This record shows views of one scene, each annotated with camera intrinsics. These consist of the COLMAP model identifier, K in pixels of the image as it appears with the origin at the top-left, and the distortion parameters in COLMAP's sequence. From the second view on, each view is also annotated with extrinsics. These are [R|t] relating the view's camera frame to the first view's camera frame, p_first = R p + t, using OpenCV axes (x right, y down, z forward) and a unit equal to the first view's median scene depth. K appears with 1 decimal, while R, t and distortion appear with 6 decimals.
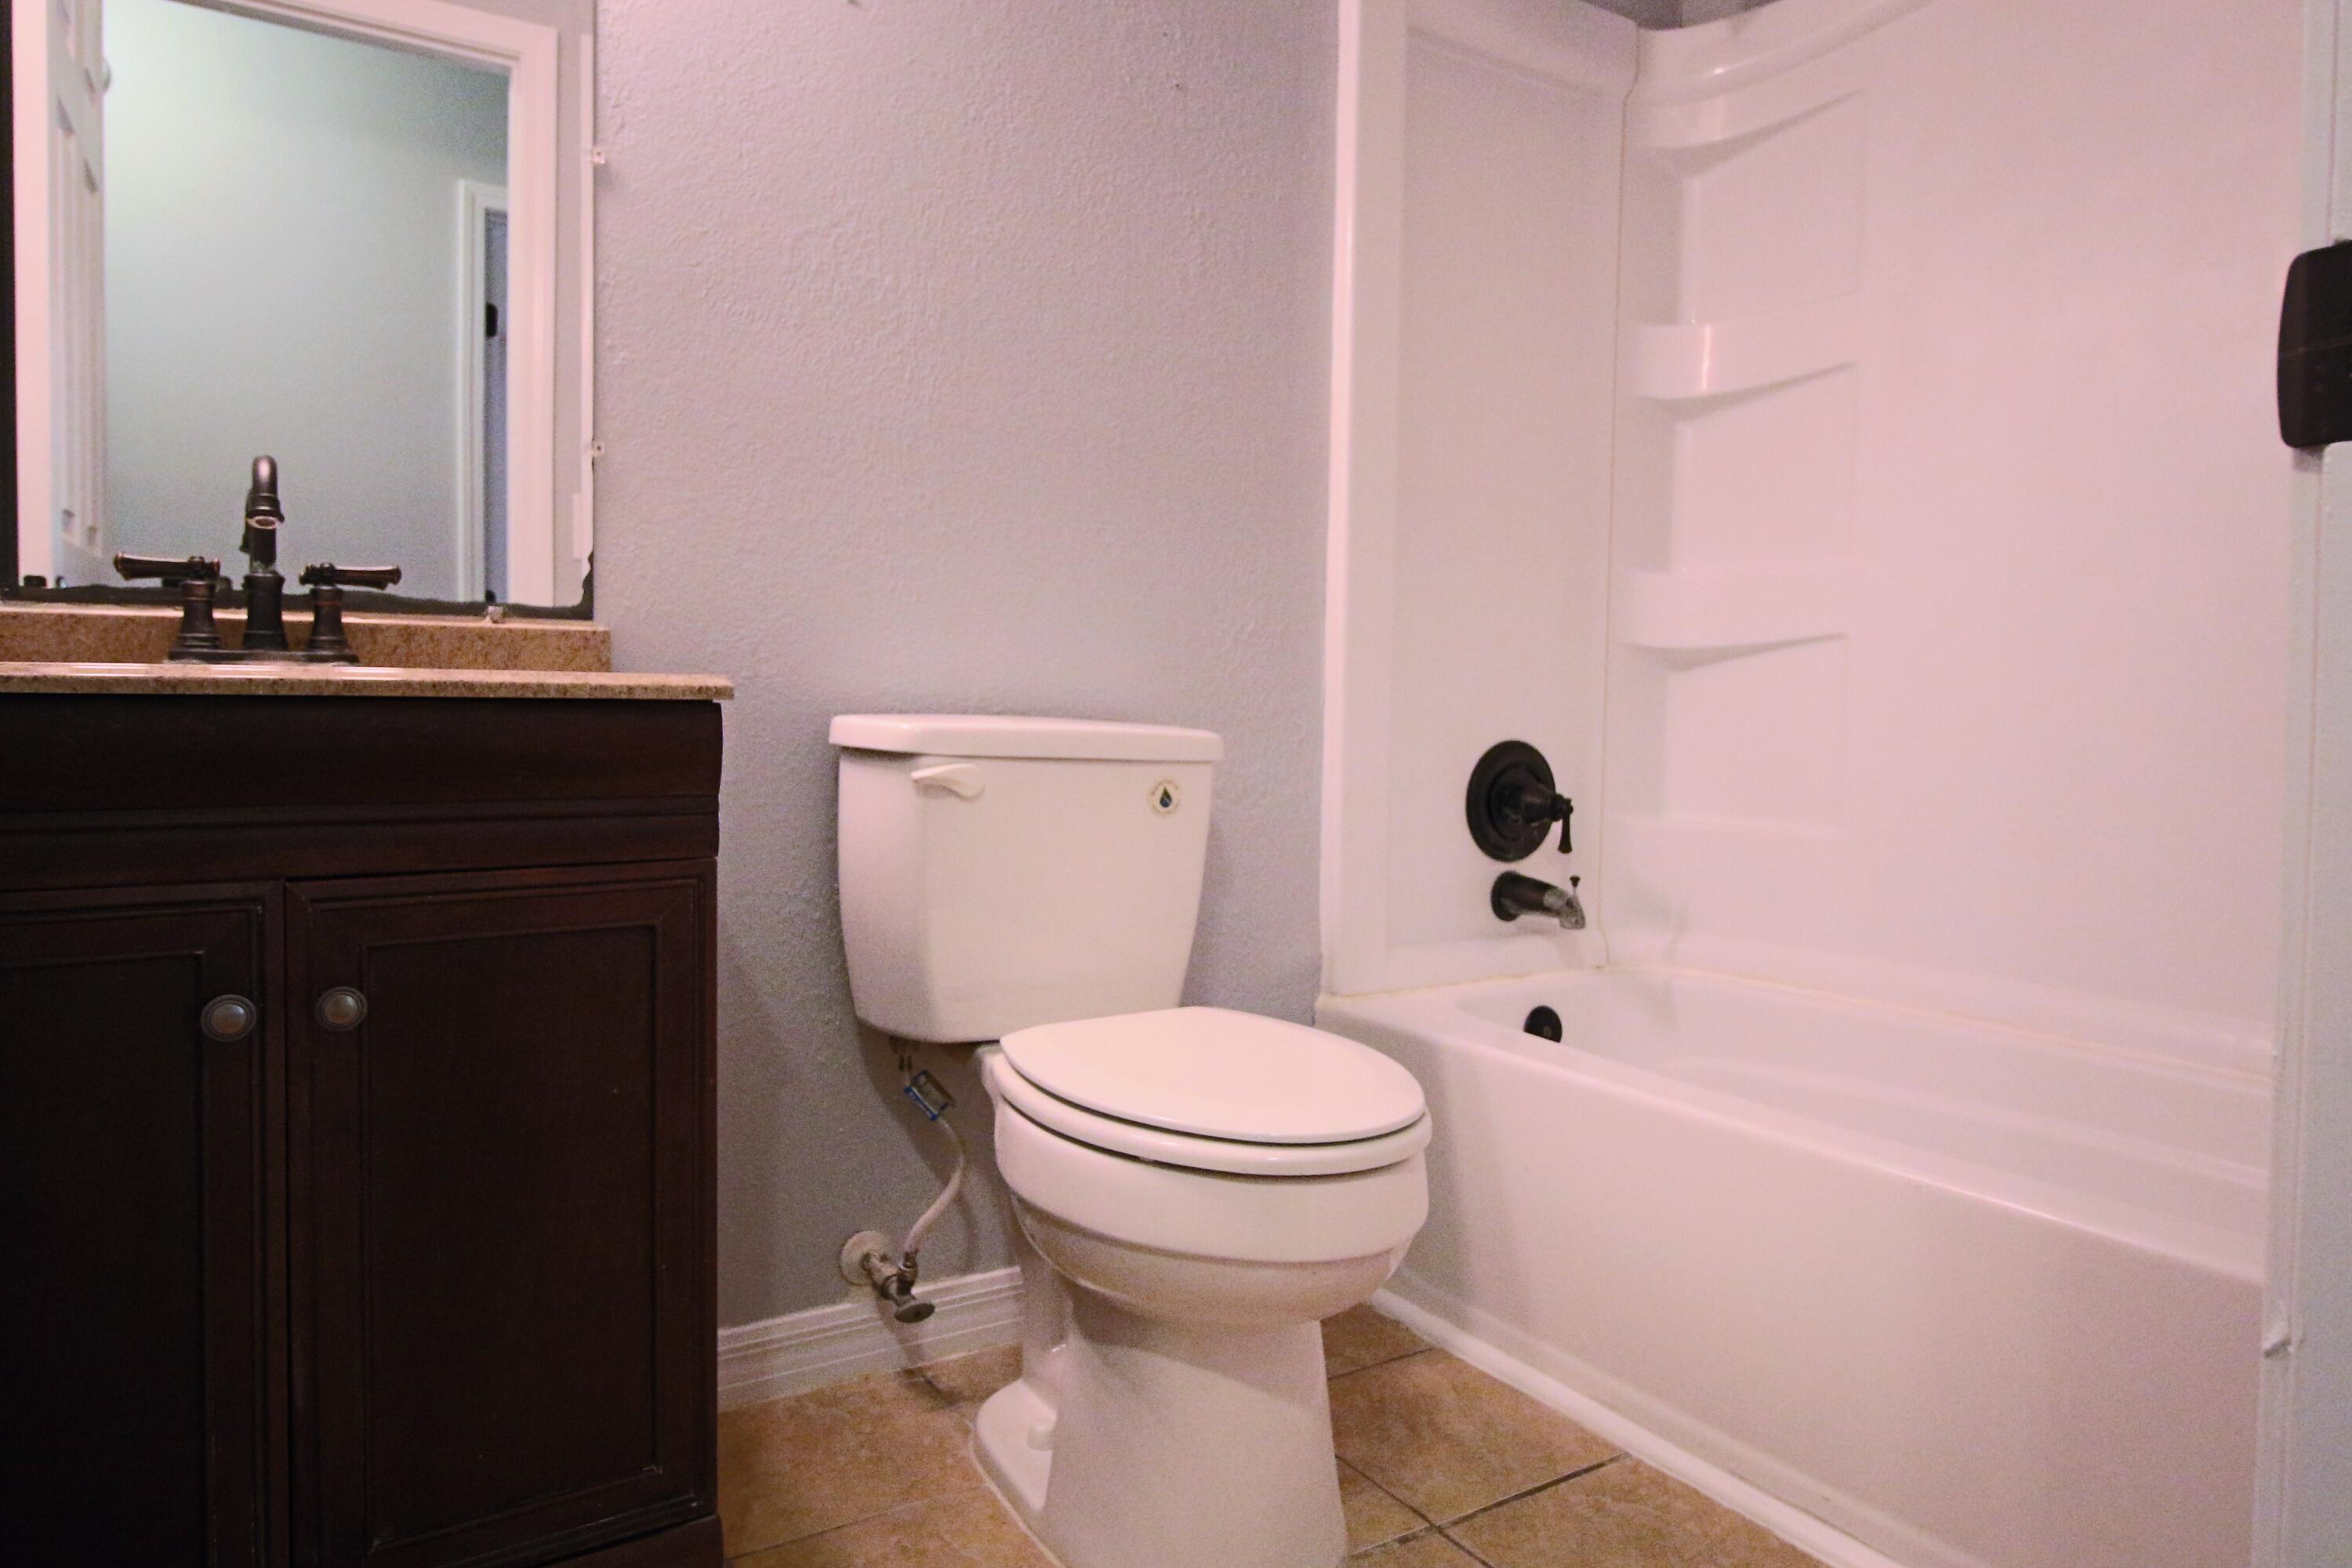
lens RADIAL K [[1462.4, 0, 1176.0], [0, 1462.4, 784.0], [0, 0, 1]] dist [-0.000747, -0.015767]
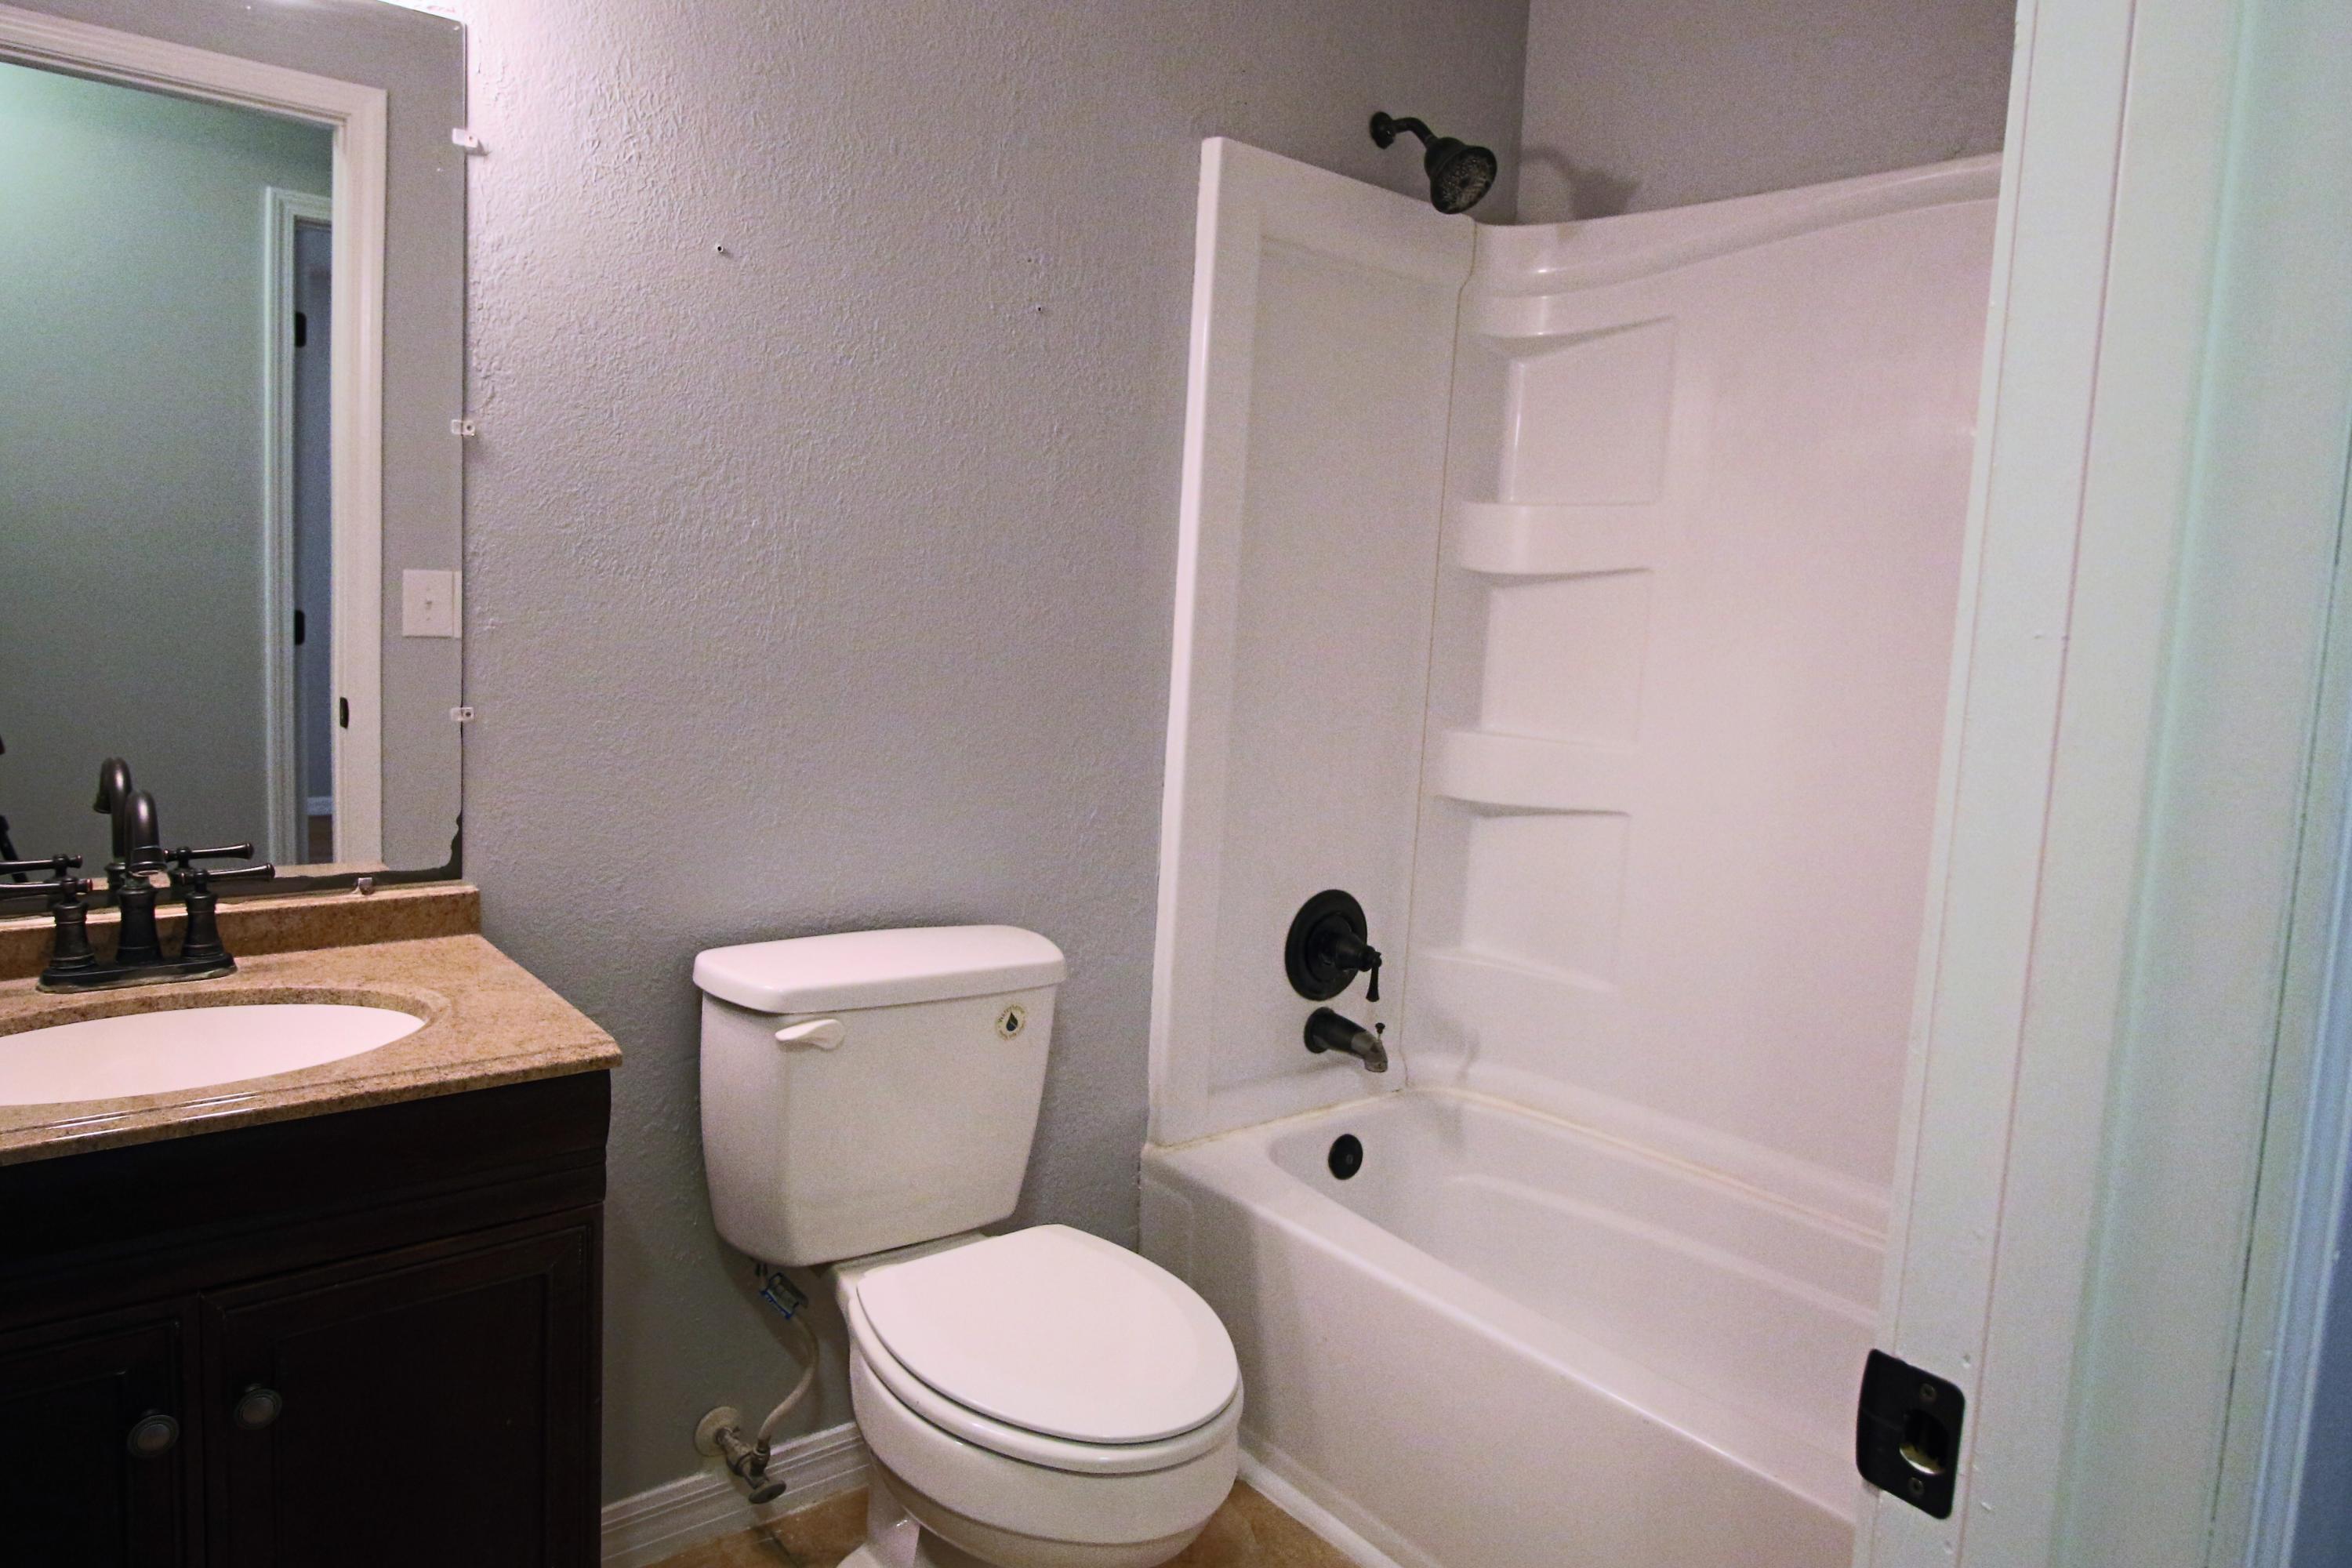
lens RADIAL K [[1462.4, 0, 1176.0], [0, 1462.4, 784.0], [0, 0, 1]] dist [-0.000747, -0.015767]
pose [[0.992216, 0.026799, 0.121612, -0.022257], [-0.035440, 0.996955, 0.069458, -0.238567], [-0.119380, -0.073227, 0.990145, -0.069650]]
